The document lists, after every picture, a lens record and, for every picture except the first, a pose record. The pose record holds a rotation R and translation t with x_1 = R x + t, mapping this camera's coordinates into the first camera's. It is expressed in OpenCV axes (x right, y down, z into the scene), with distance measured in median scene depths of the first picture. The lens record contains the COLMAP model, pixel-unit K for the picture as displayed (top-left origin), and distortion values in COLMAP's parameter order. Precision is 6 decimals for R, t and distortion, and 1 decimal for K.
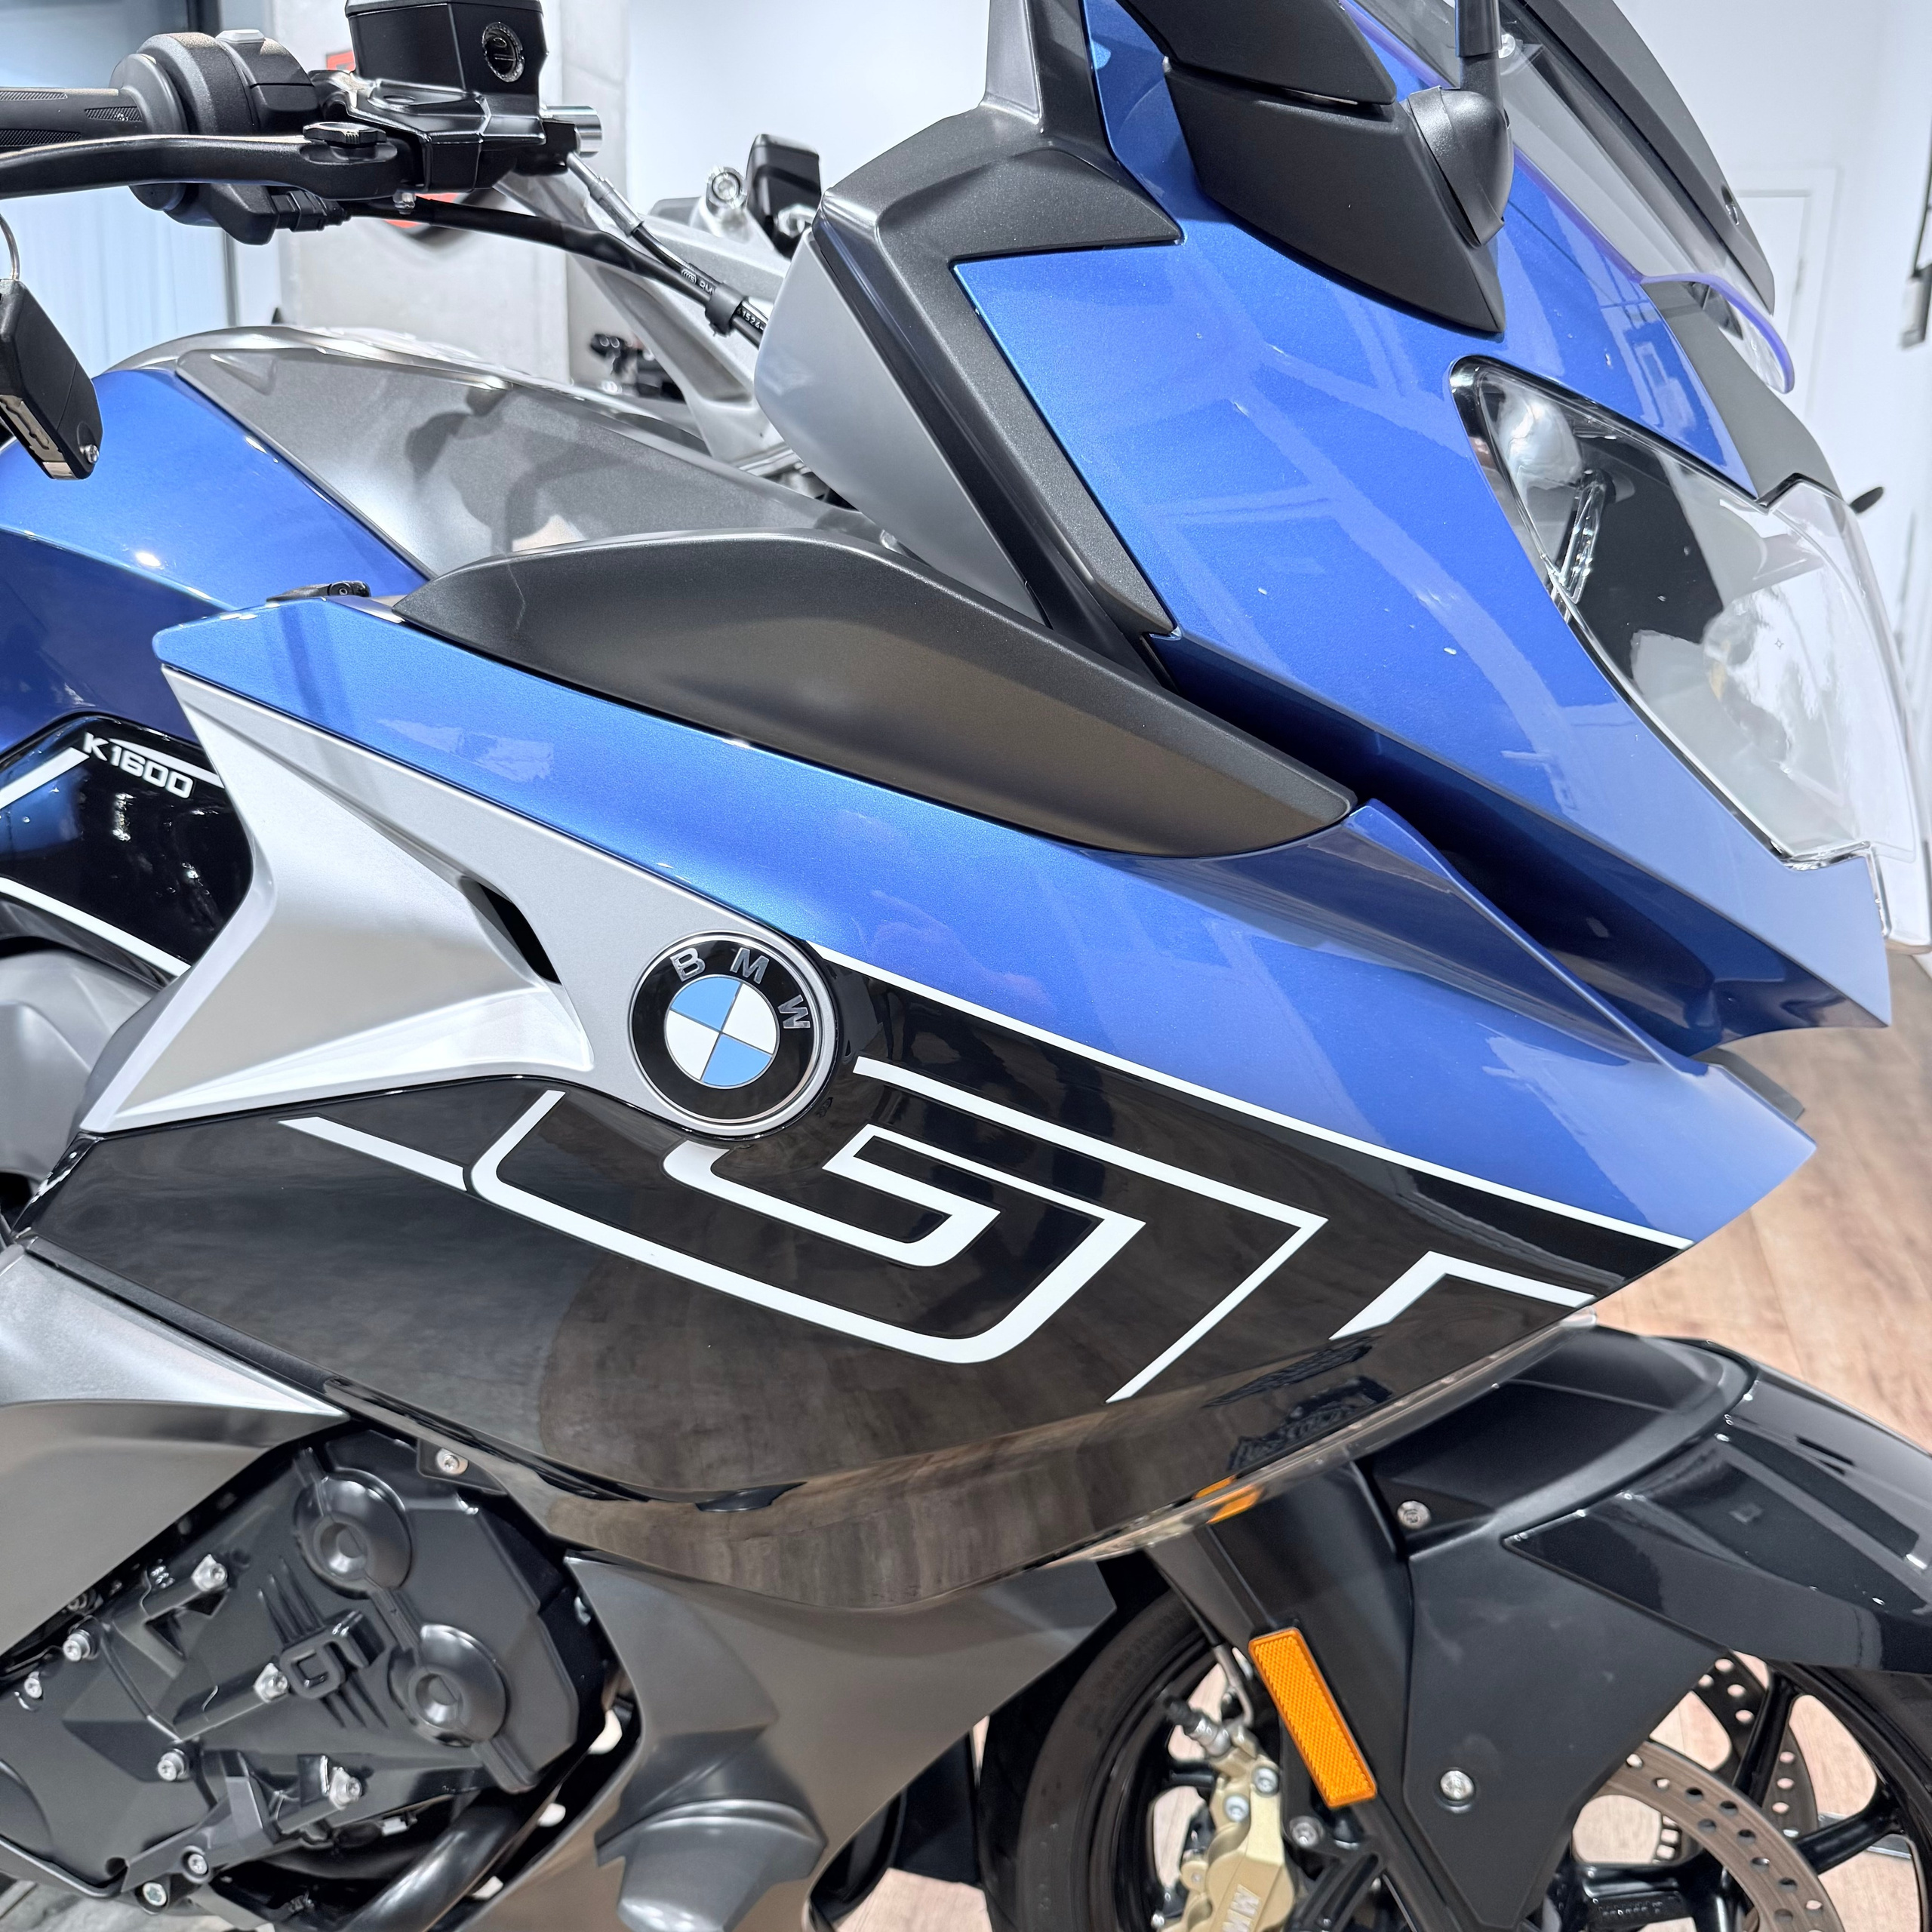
lens RADIAL K [[1824.5, 0, 955.7], [0, 1824.5, 967.0], [0, 0, 1]] dist [0.083015, -0.163775]
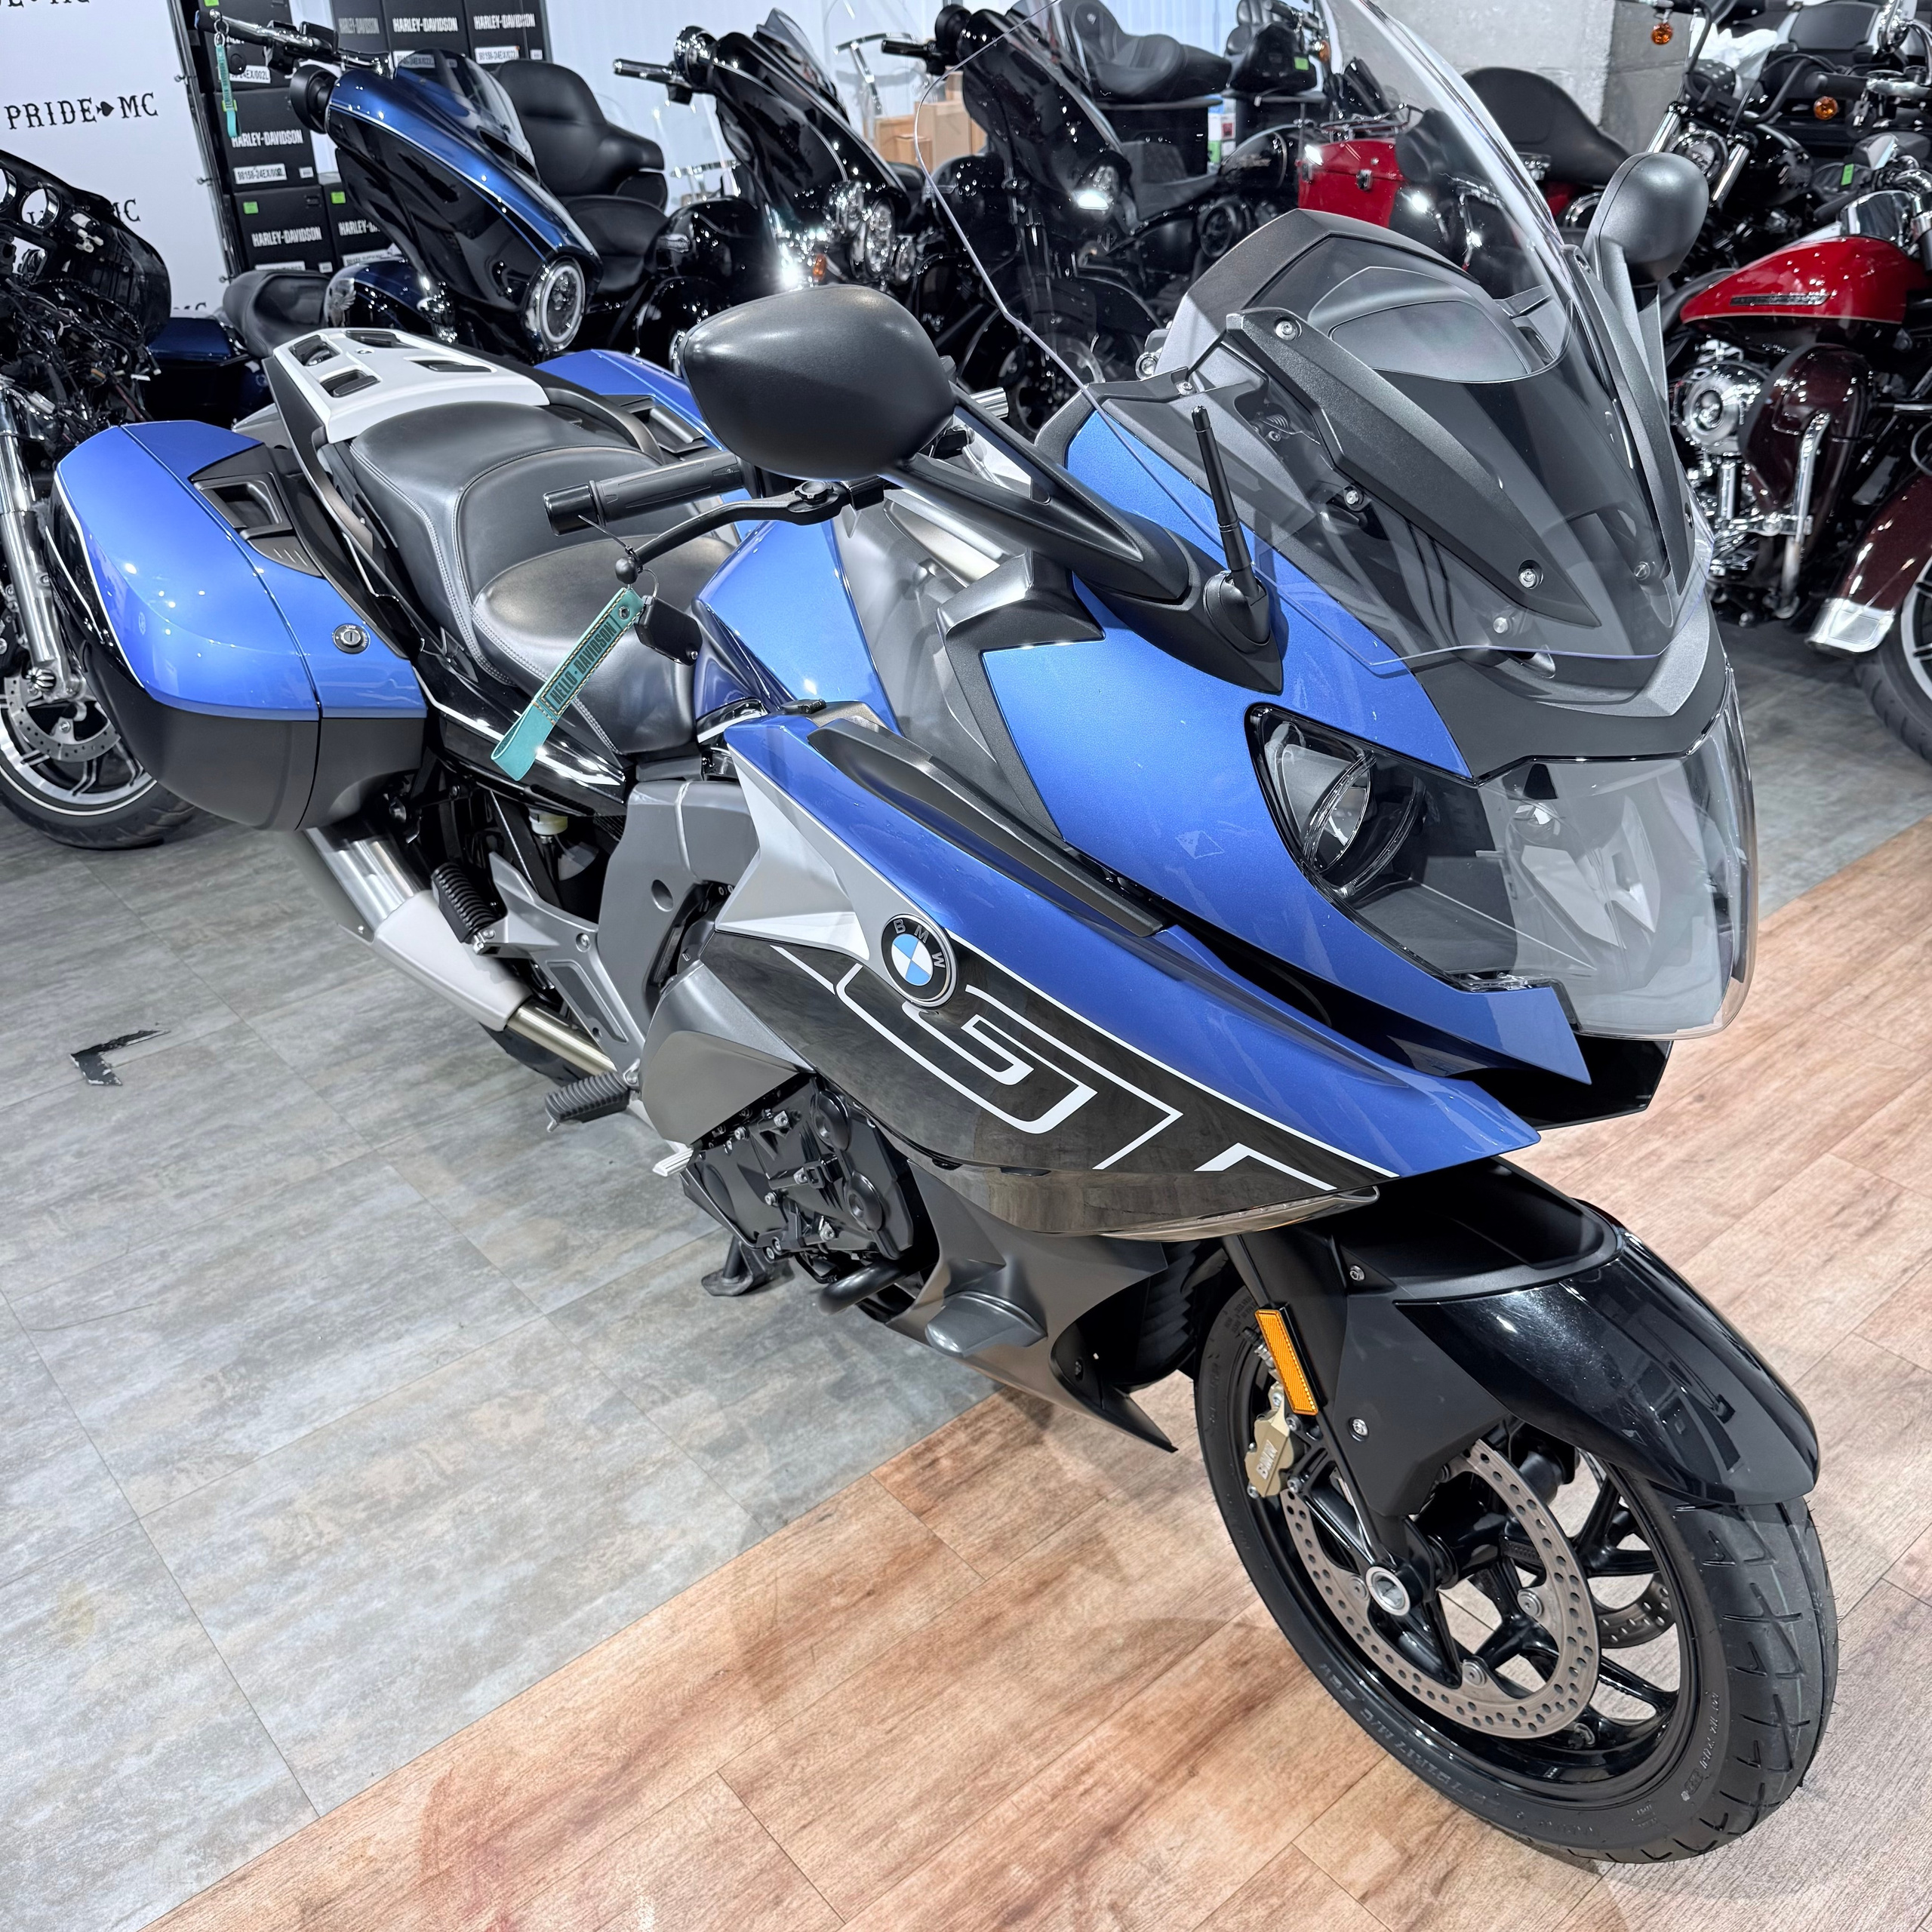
lens RADIAL K [[1802.2, 0, 959.6], [0, 1802.2, 955.2], [0, 0, 1]] dist [0.140221, -0.268723]
pose [[0.830601, 0.218322, -0.512286, 0.841794], [-0.083696, 0.958435, 0.272757, -0.464176], [0.550542, -0.183676, 0.814350, -0.574384]]
